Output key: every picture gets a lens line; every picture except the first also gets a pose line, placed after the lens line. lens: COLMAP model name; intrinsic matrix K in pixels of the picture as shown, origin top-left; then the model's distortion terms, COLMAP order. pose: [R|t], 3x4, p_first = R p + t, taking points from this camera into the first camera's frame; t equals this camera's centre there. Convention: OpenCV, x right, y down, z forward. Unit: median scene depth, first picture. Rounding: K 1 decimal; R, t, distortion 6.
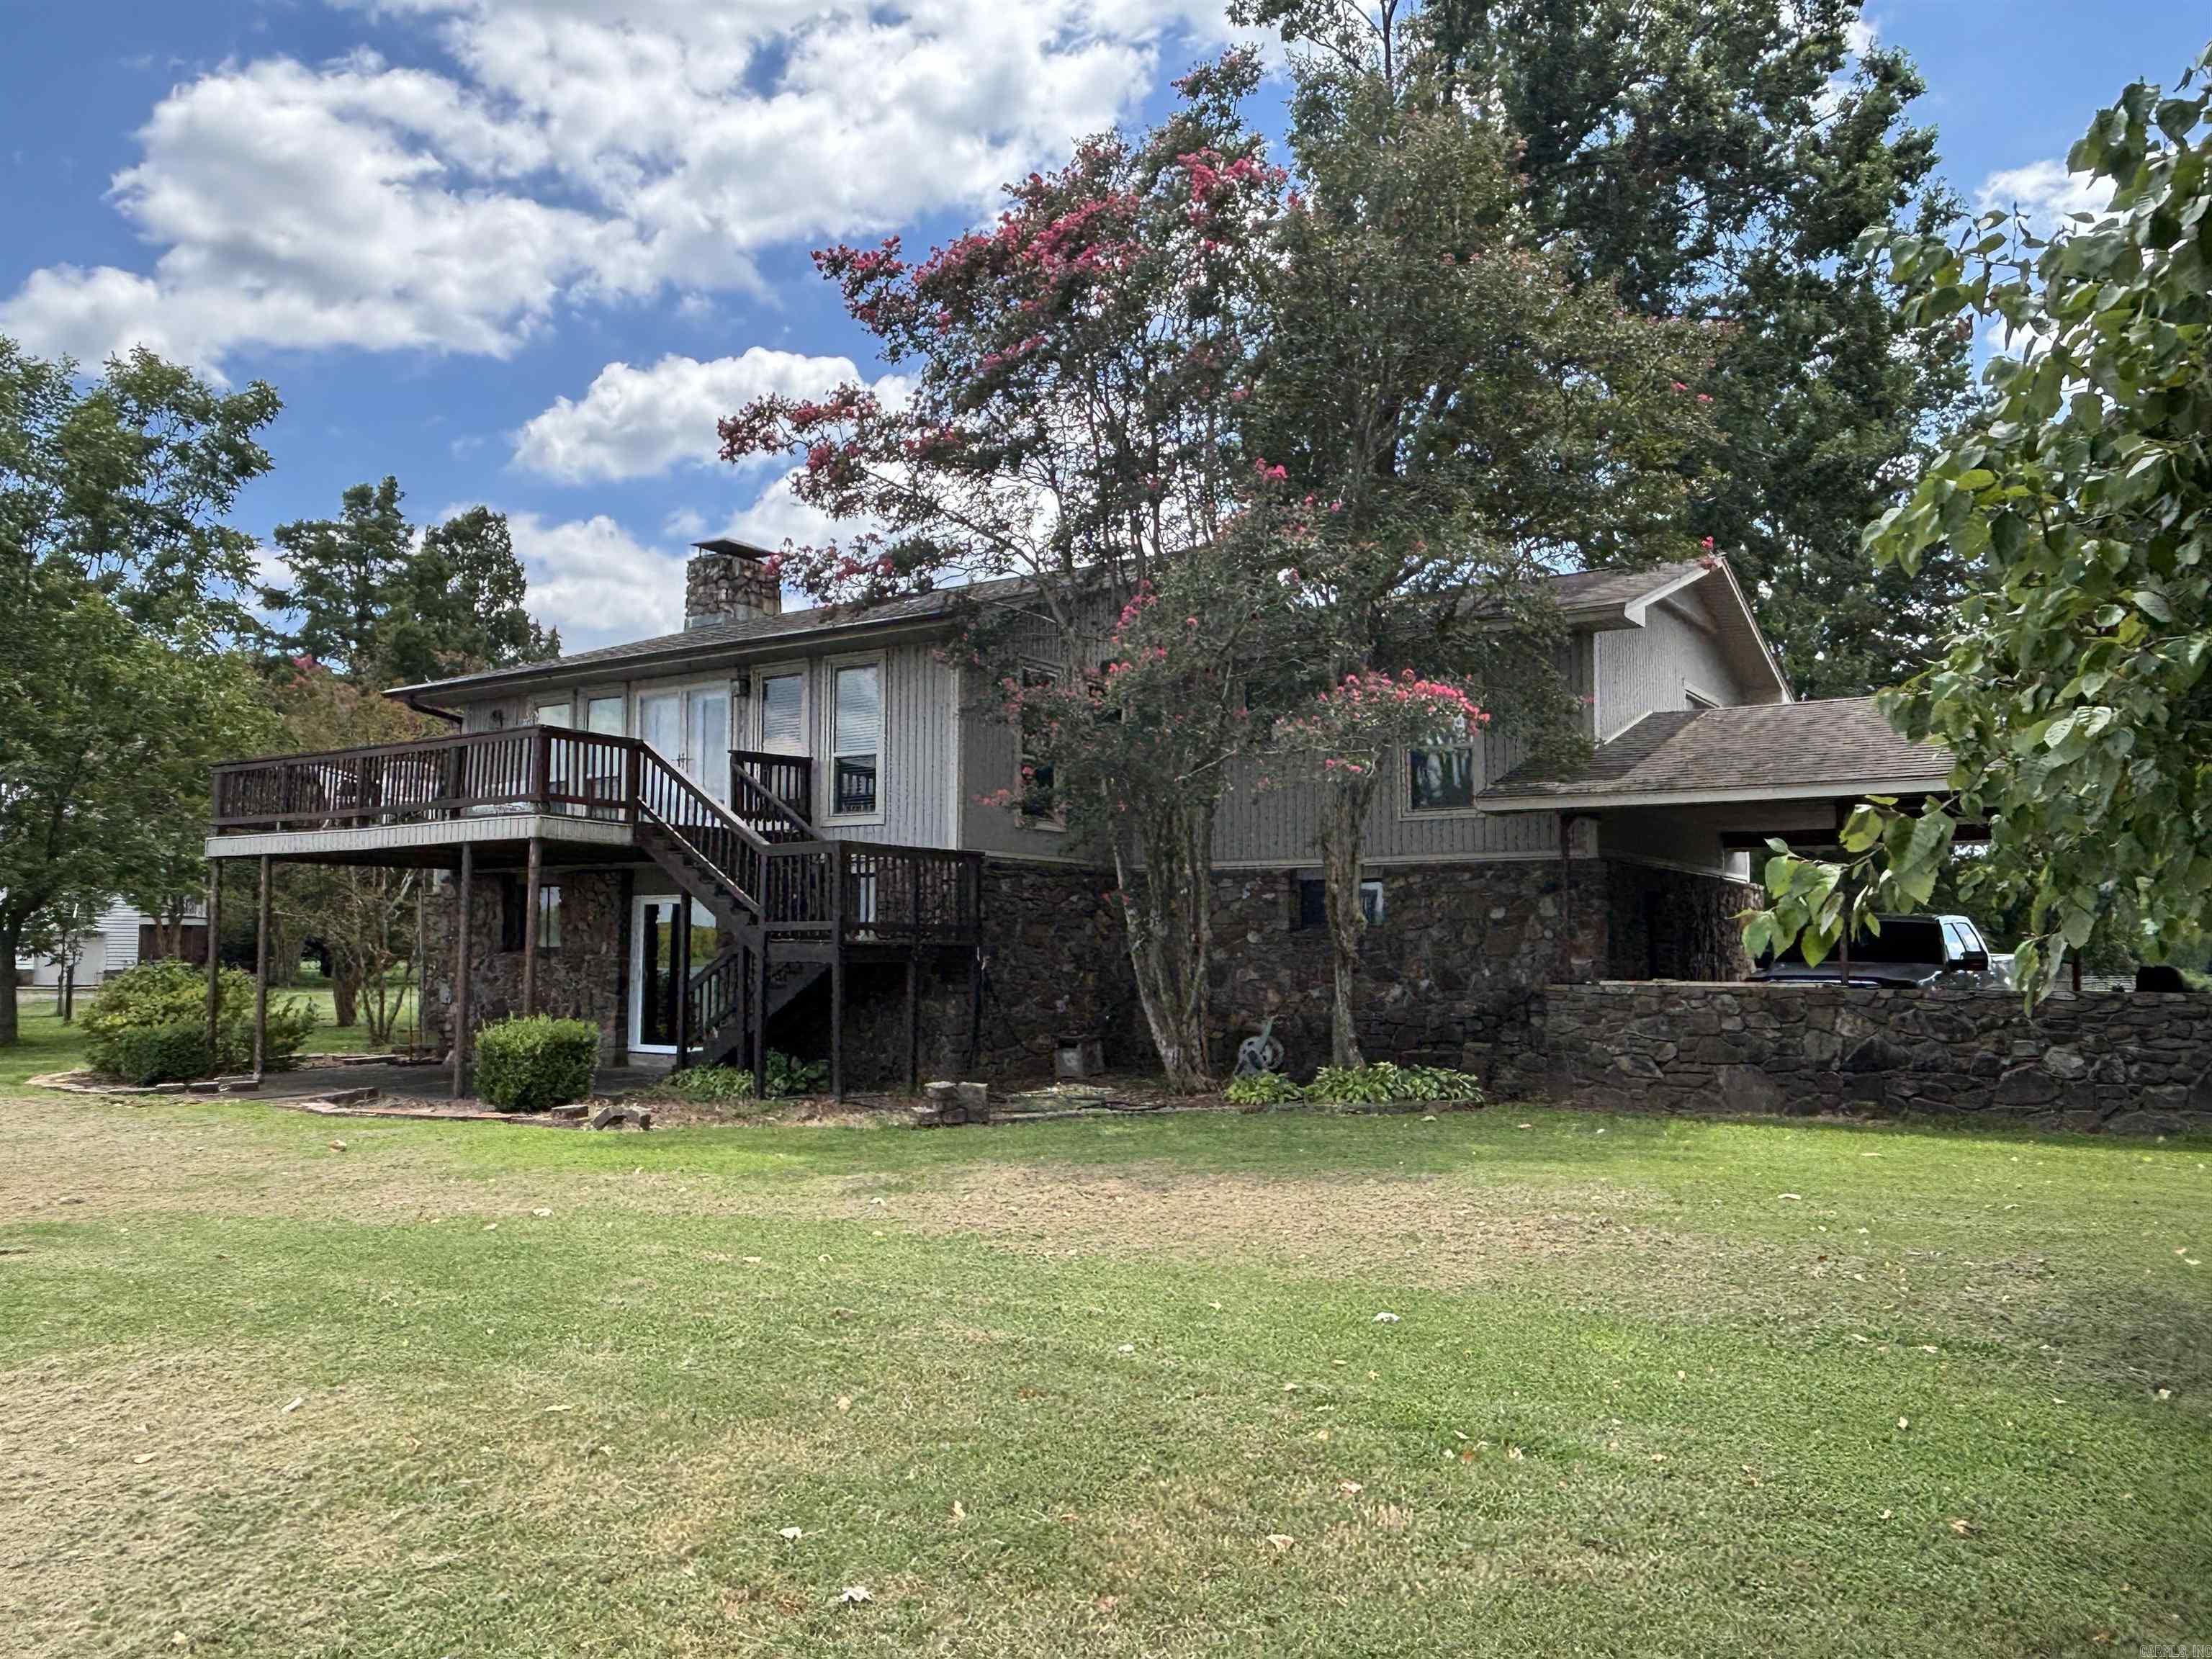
lens RADIAL K [[1623.8, 0, 1107.7], [0, 1623.8, 819.0], [0, 0, 1]] dist [-0.005593, -0.017568]
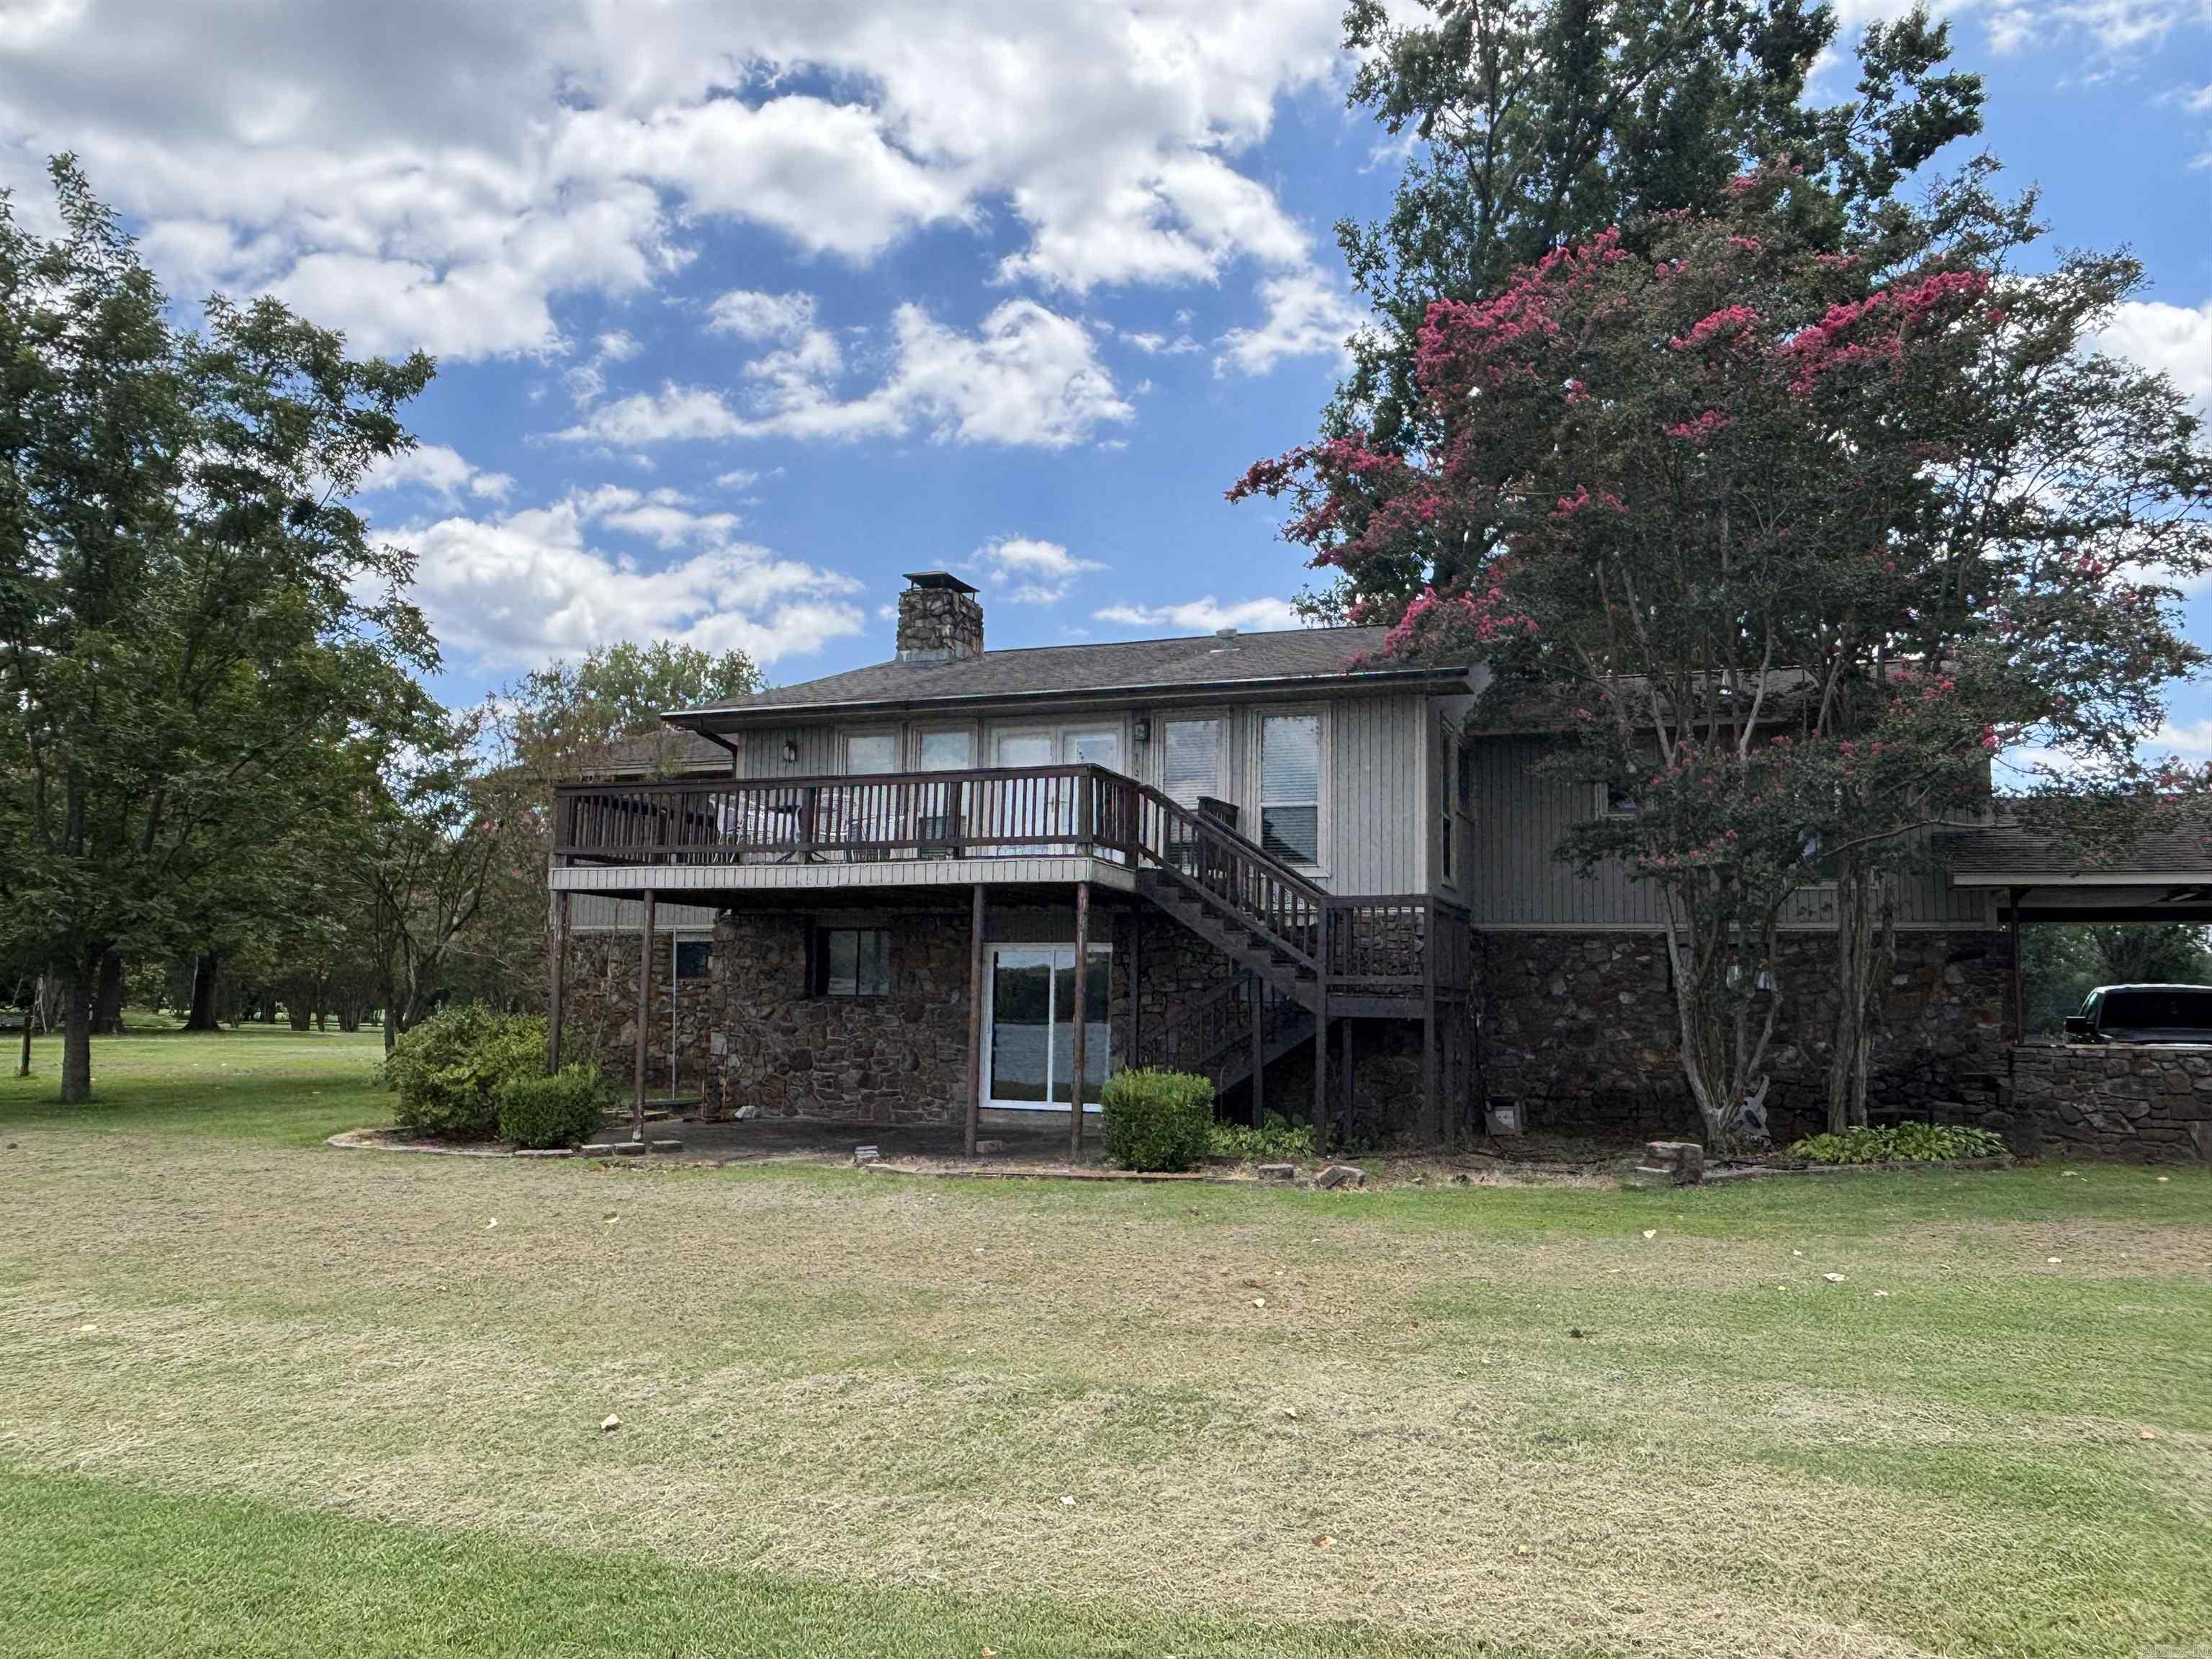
lens RADIAL K [[1623.8, 0, 1105.6], [0, 1623.8, 839.8], [0, 0, 1]] dist [-0.005593, -0.017568]
pose [[0.978125, 0.036852, 0.204727, -0.467407], [-0.032137, 0.999137, -0.026312, 0.010653], [-0.205520, 0.019157, 0.978465, 0.063163]]
